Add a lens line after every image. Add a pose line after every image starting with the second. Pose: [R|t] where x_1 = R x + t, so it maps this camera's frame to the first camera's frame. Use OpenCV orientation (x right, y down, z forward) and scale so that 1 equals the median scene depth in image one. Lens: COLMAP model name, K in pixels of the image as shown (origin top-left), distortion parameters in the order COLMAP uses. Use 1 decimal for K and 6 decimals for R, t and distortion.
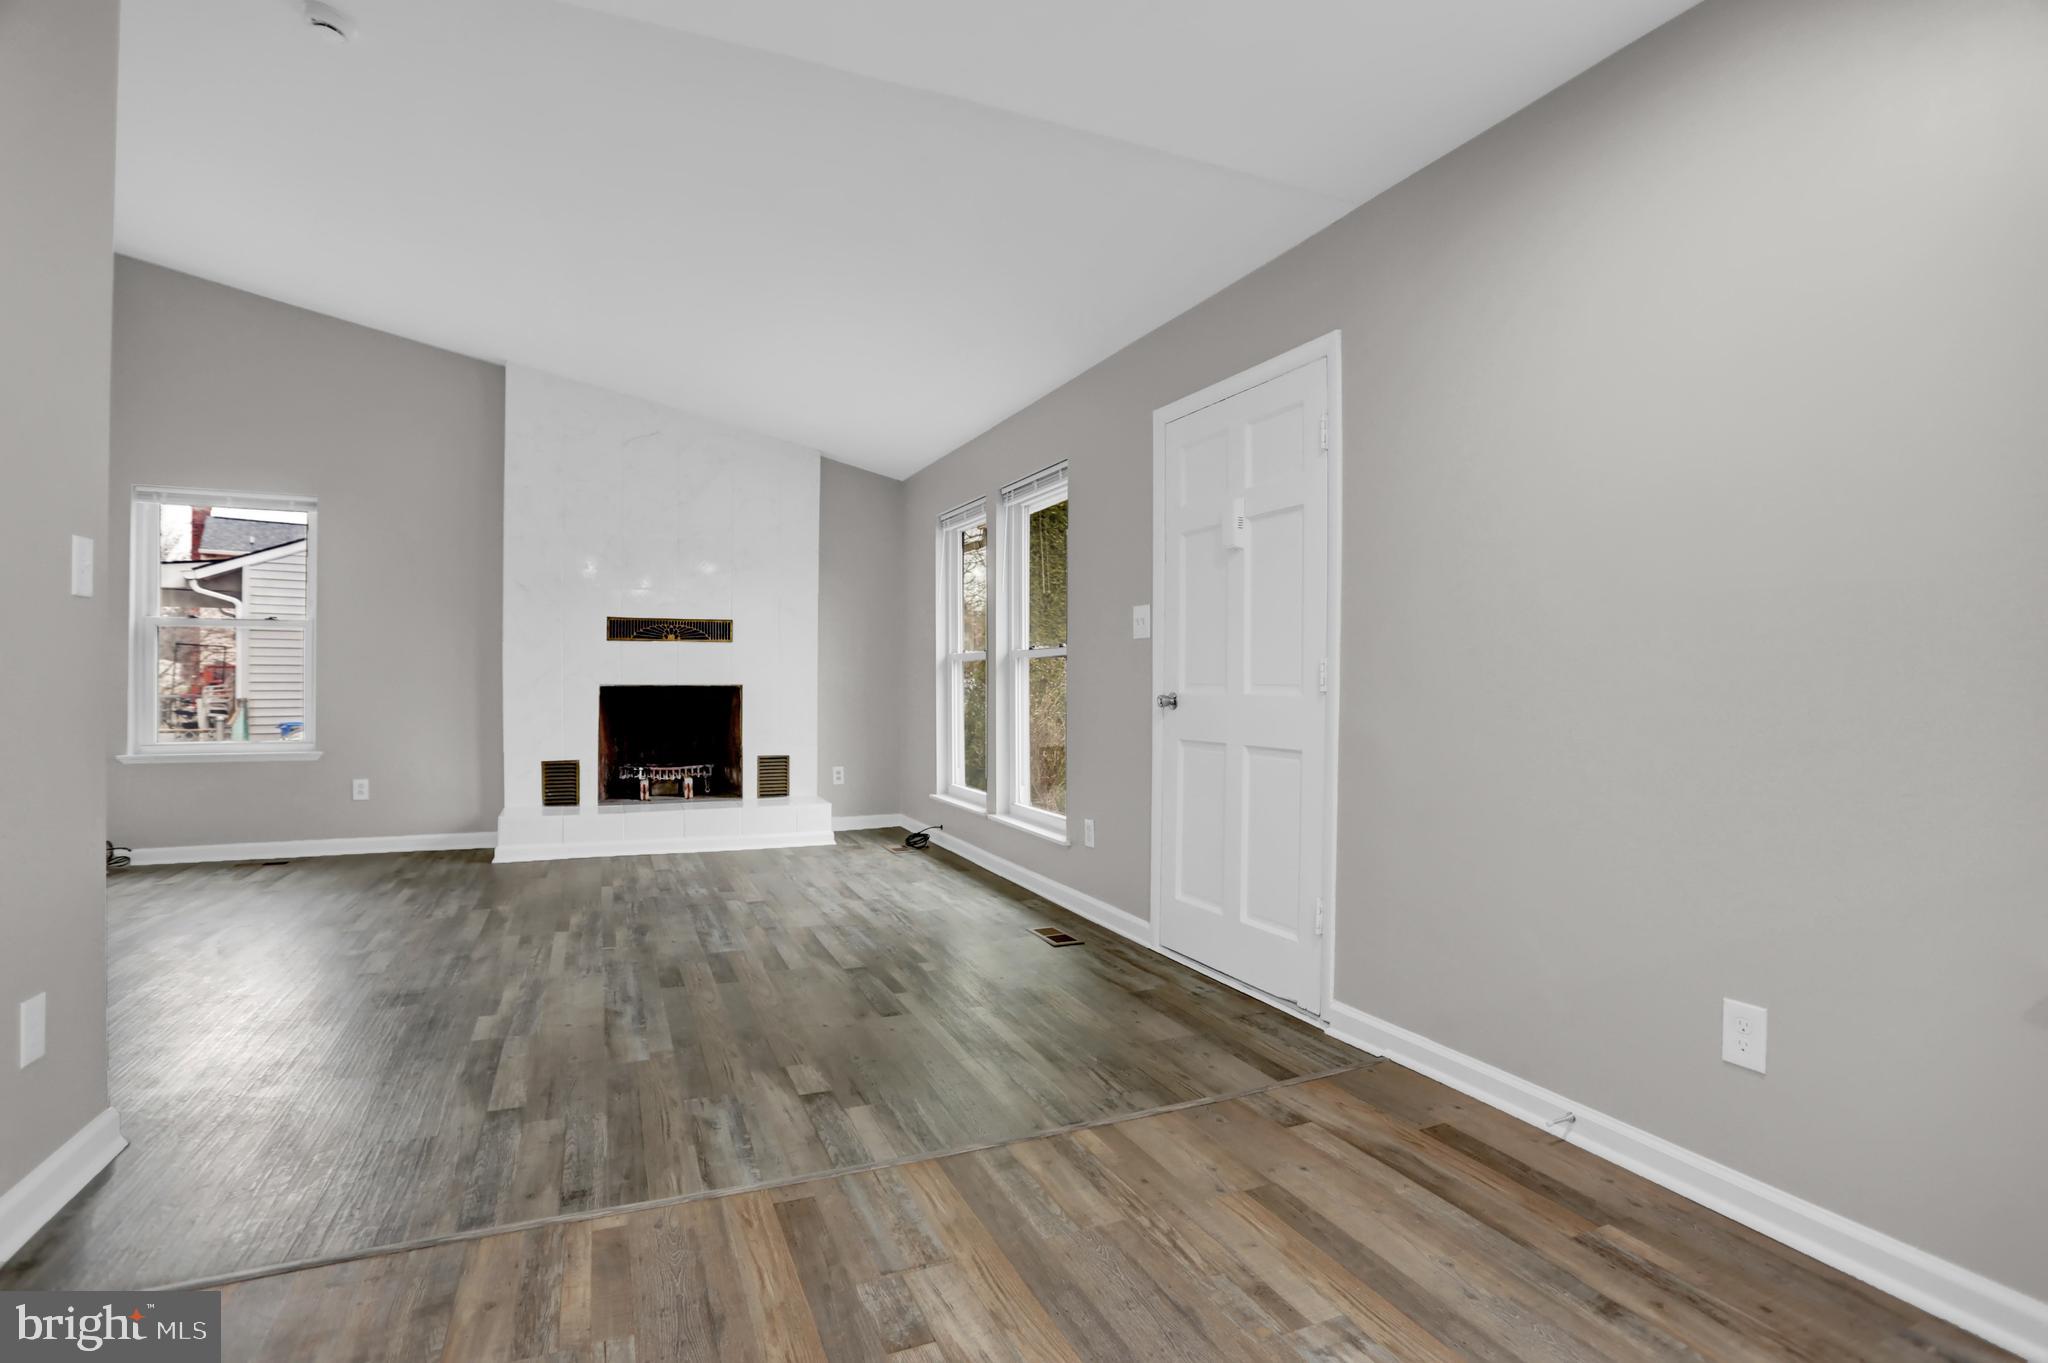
lens RADIAL K [[988.5, 0, 1036.4], [0, 988.5, 680.5], [0, 0, 1]] dist [-0.076951, 0.033387]
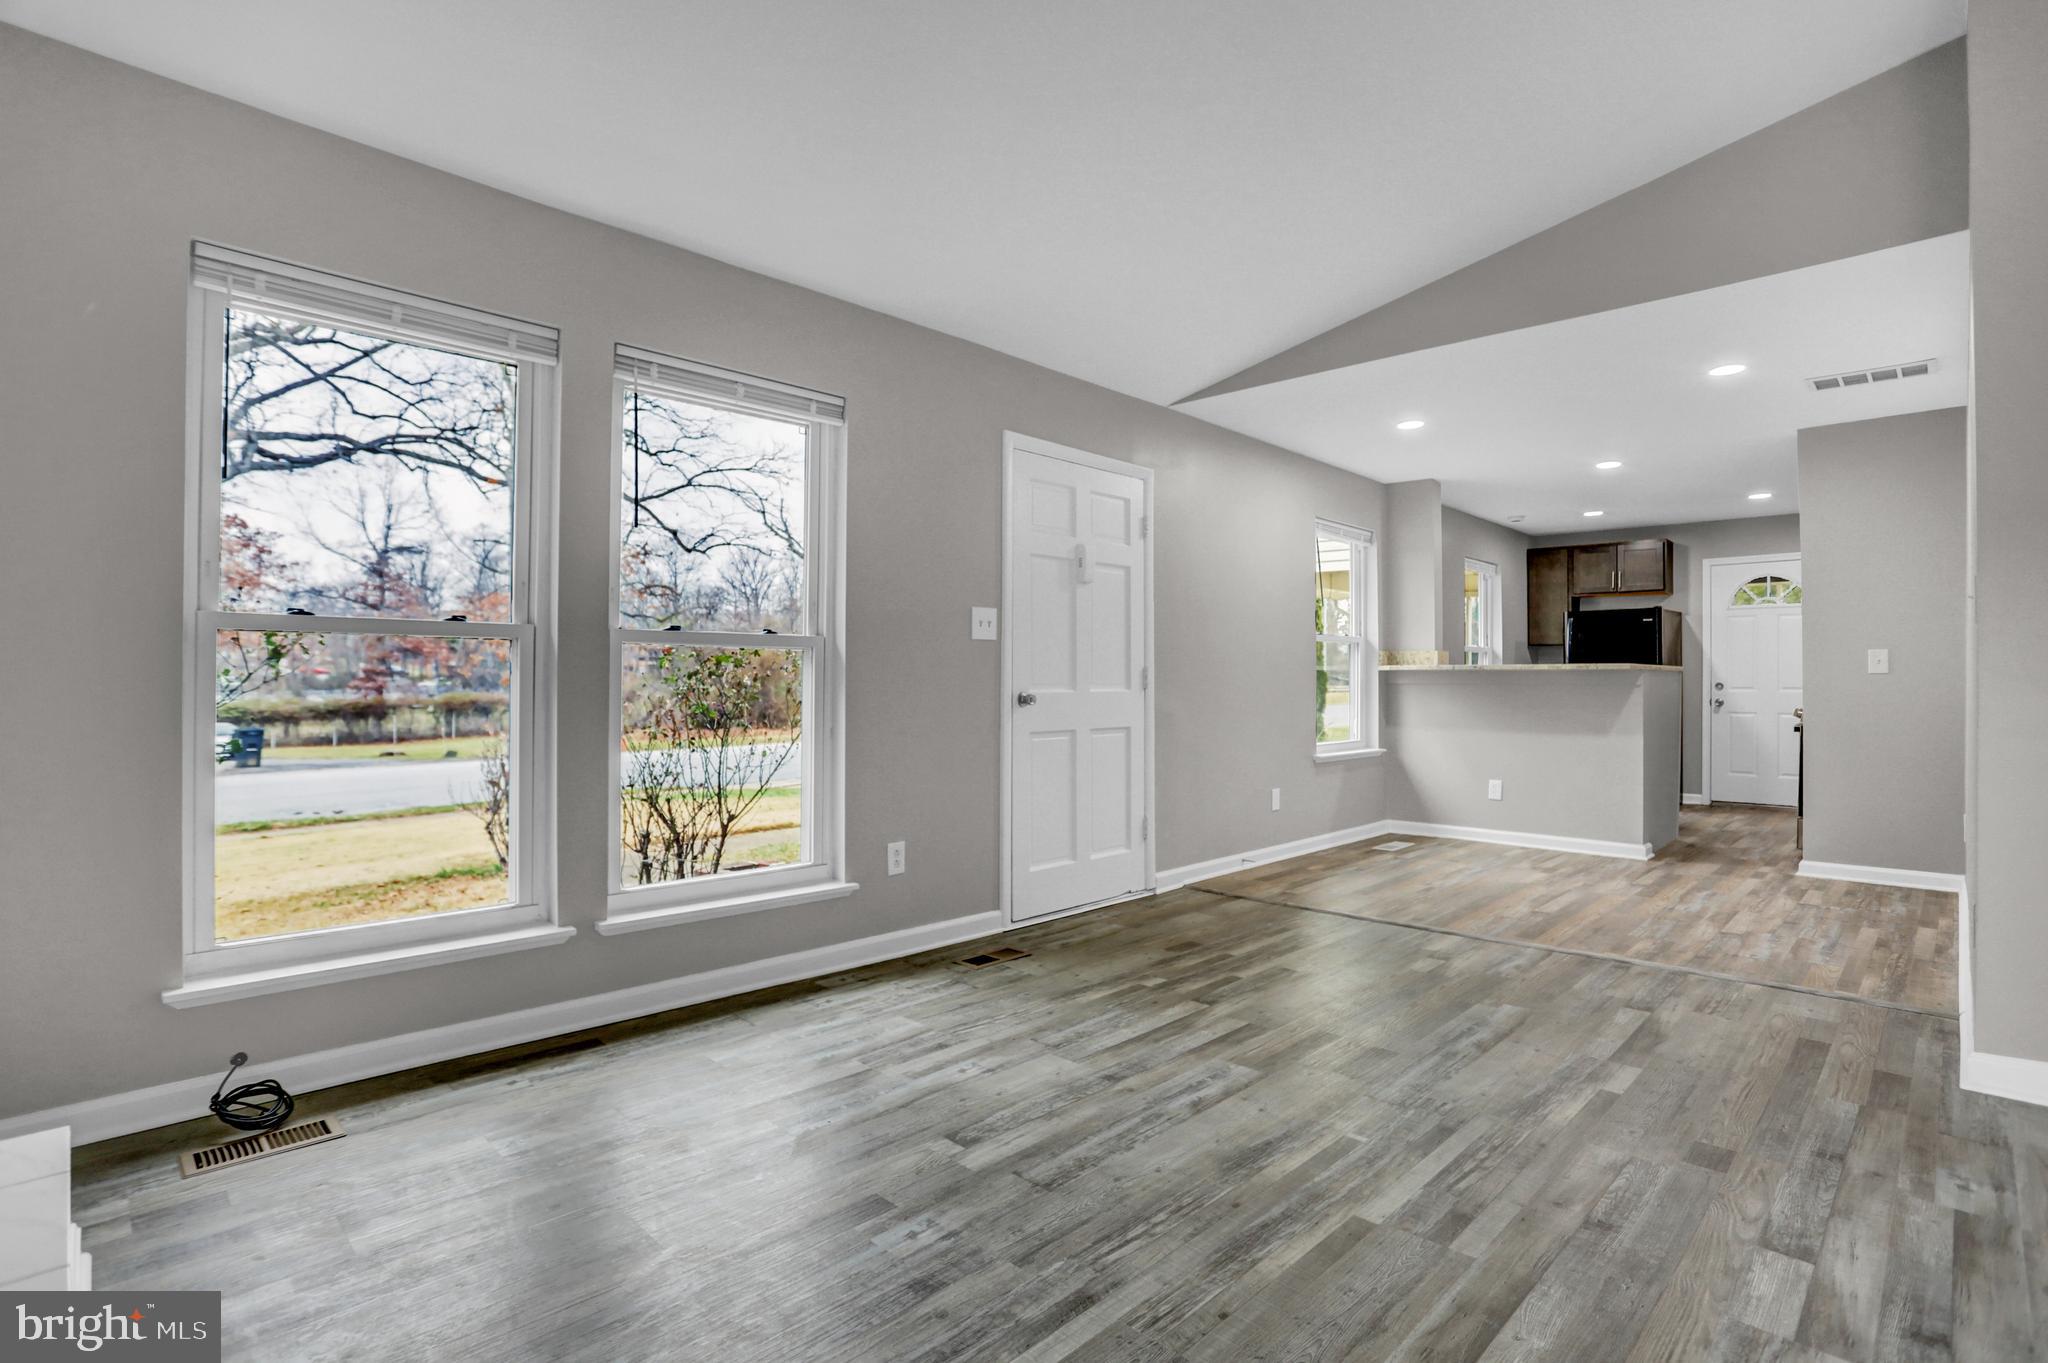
lens RADIAL K [[988.5, 0, 1036.4], [0, 988.5, 680.5], [0, 0, 1]] dist [-0.076951, 0.033387]
pose [[-0.365380, -0.002399, 0.930855, -1.047204], [-0.003723, 0.999992, 0.001115, -0.001832], [-0.930851, -0.003058, -0.365386, 1.597146]]
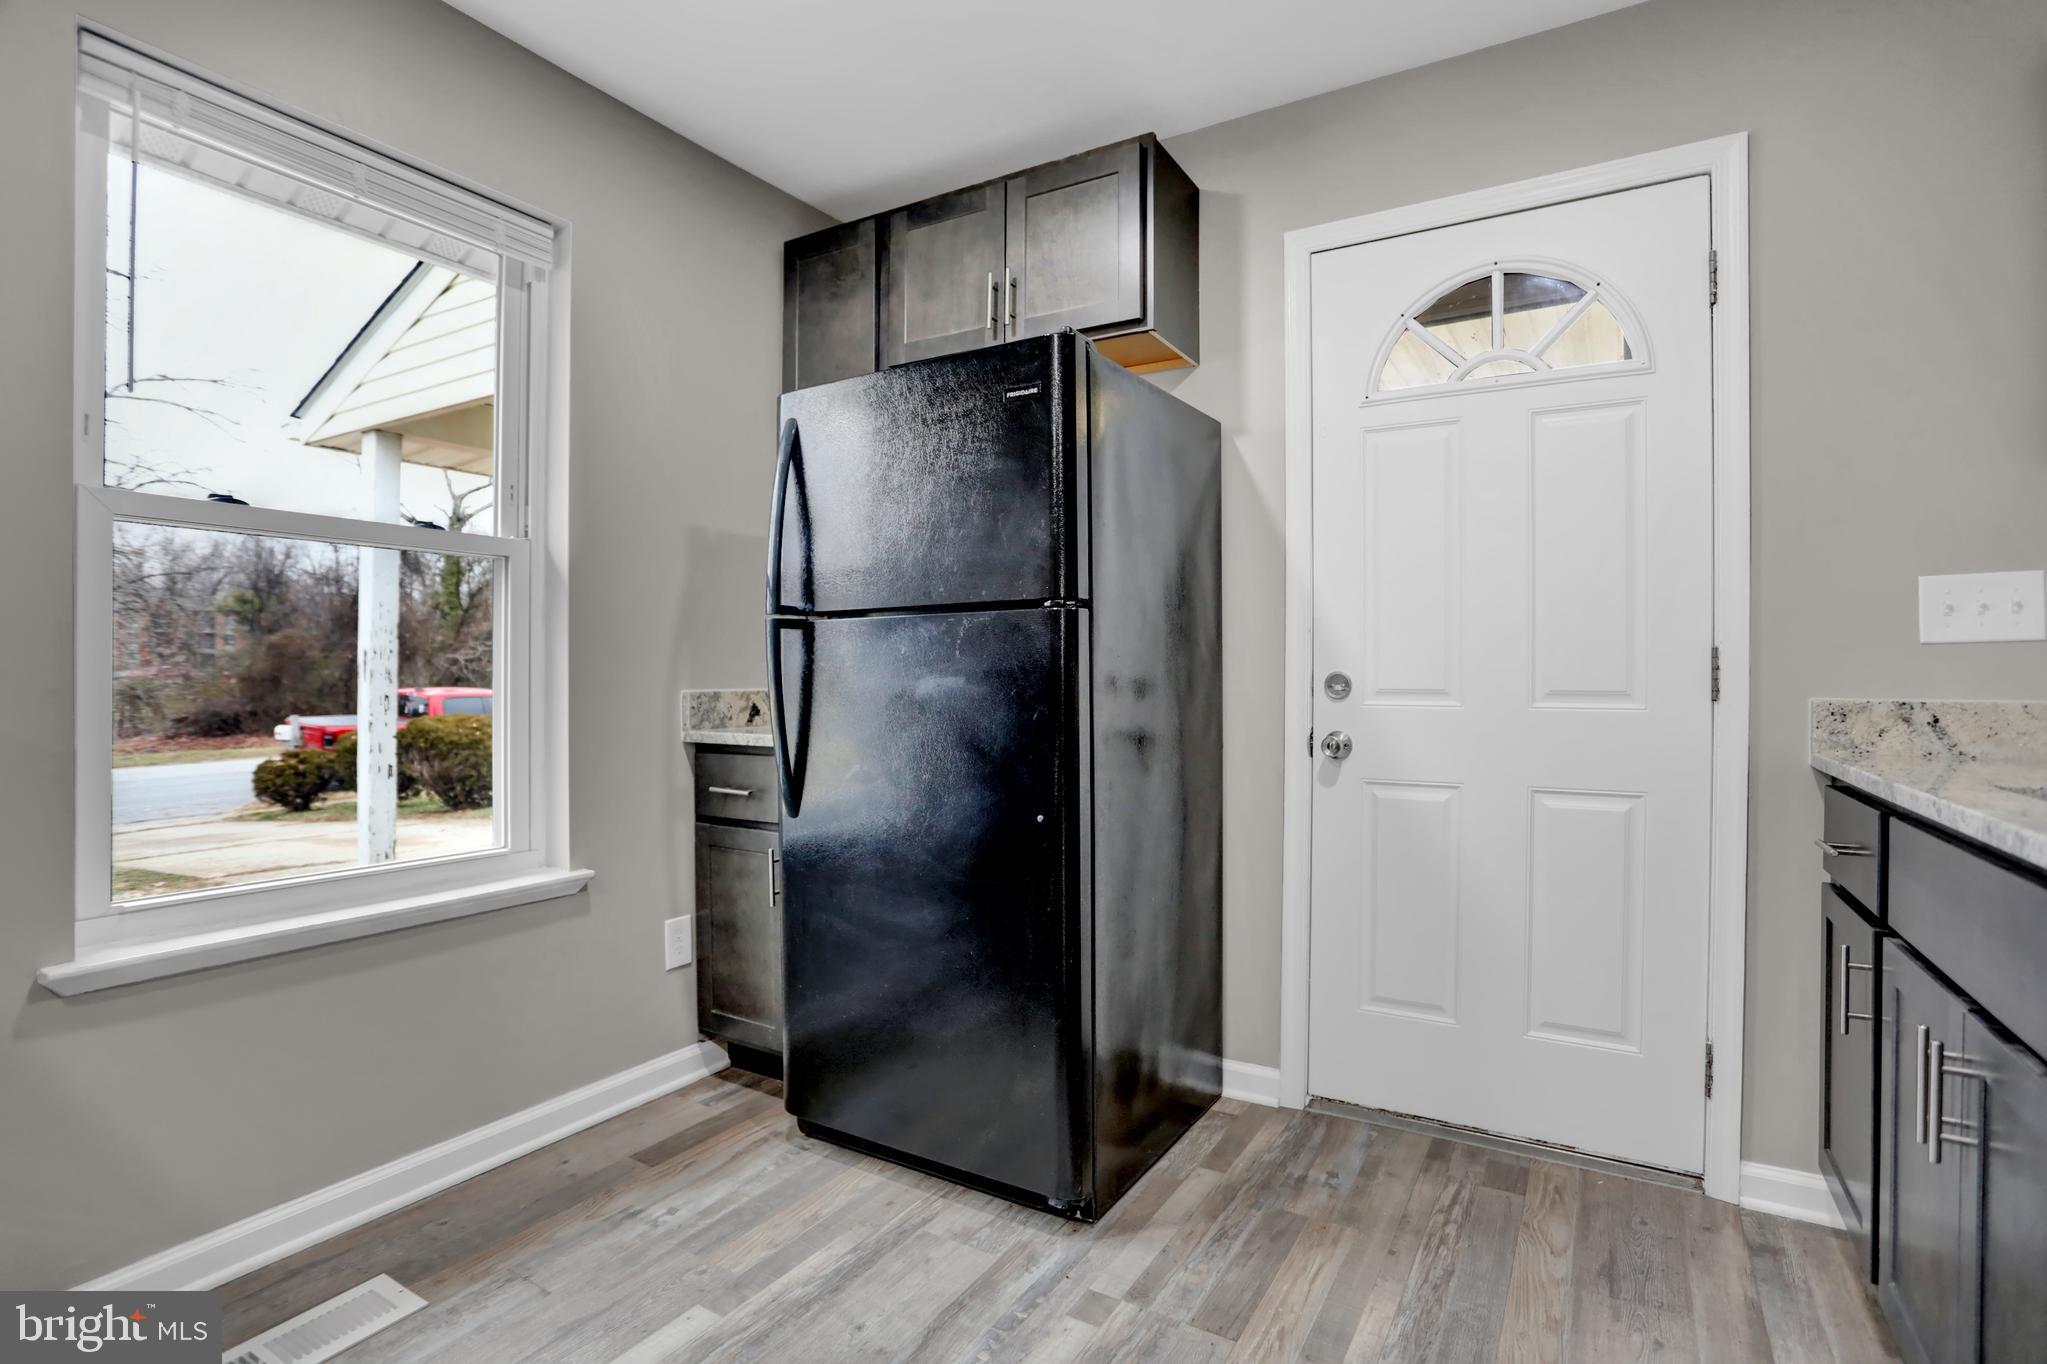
lens RADIAL K [[988.0, 0, 1035.9], [0, 988.0, 681.0], [0, 0, 1]] dist [-0.076951, 0.033387]
pose [[-0.569621, -0.008472, 0.821864, 0.169839], [-0.004673, 0.999964, 0.007070, 0.001734], [-0.821894, 0.000187, -0.569640, -0.388516]]
